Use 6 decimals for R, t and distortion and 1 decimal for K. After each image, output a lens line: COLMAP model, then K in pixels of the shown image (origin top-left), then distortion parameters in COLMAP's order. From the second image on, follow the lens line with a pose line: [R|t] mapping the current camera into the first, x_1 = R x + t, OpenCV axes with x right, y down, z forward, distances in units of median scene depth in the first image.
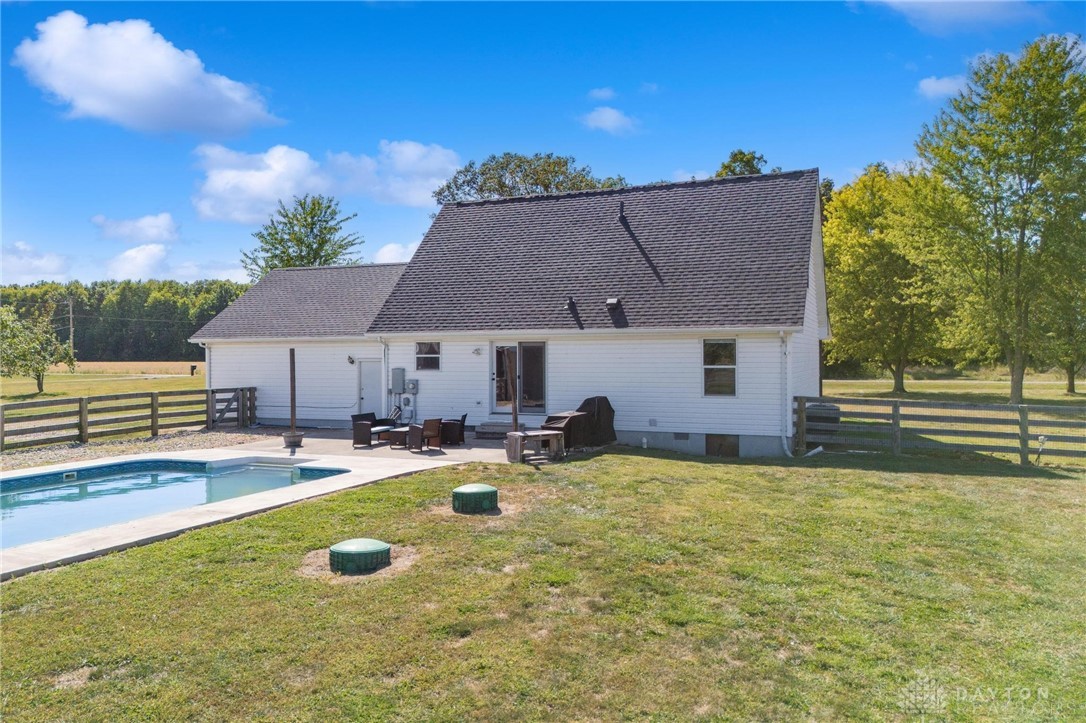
lens RADIAL K [[799.8, 0, 543.0], [0, 799.8, 361.5], [0, 0, 1]] dist [0.100800, -0.118112]
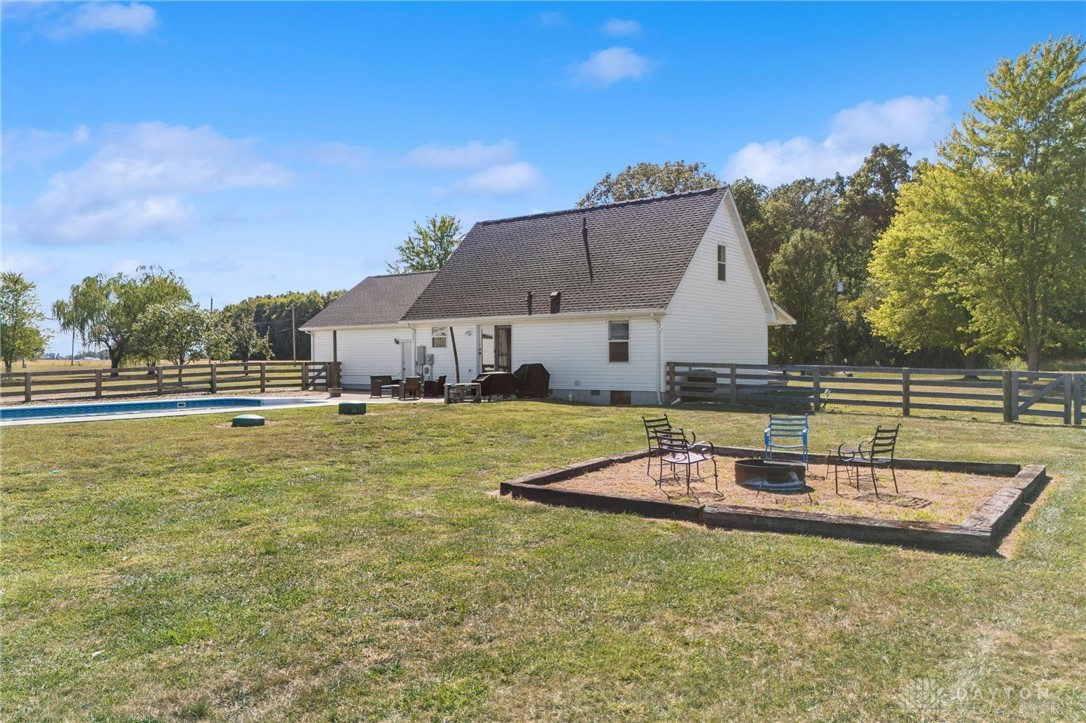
lens RADIAL K [[787.1, 0, 543.0], [0, 787.1, 361.5], [0, 0, 1]] dist [0.086973, -0.093458]
pose [[0.969775, 0.000965, -0.243998, 0.356159], [-0.001173, 0.999999, -0.000706, 0.035864], [0.243997, 0.000971, 0.969775, -0.264767]]
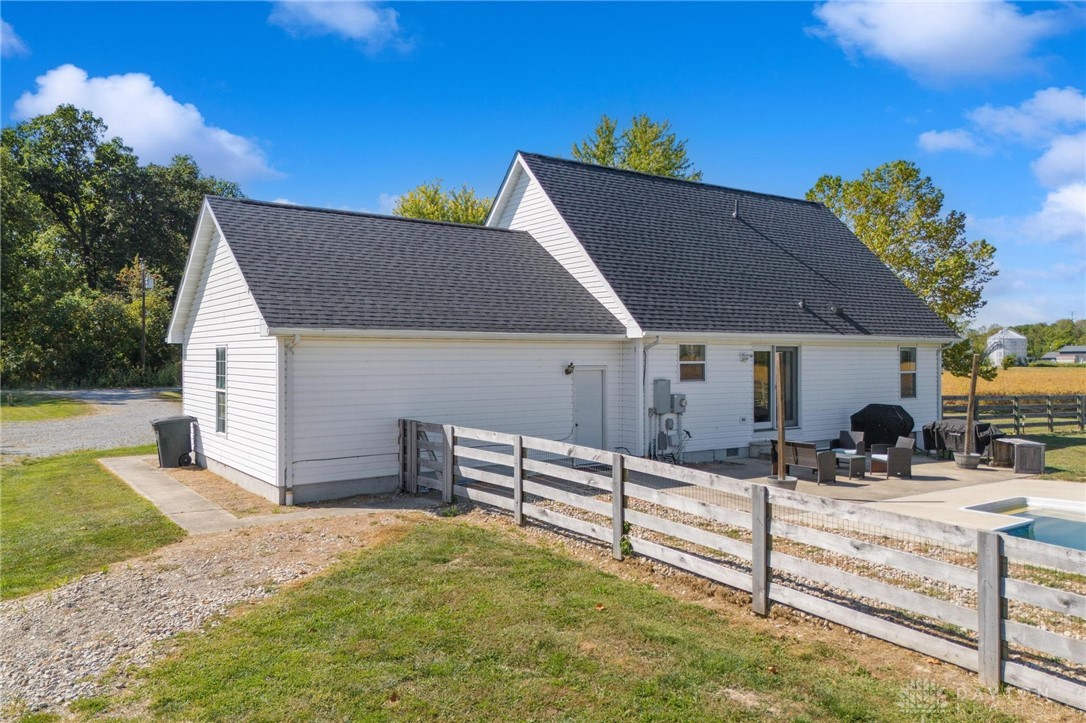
lens RADIAL K [[799.8, 0, 543.0], [0, 799.8, 361.5], [0, 0, 1]] dist [0.100800, -0.118112]
pose [[0.537577, -0.001054, 0.843214, -0.863001], [0.003150, 0.999995, -0.000758, -0.007959], [-0.843209, 0.003064, 0.537578, 0.704267]]
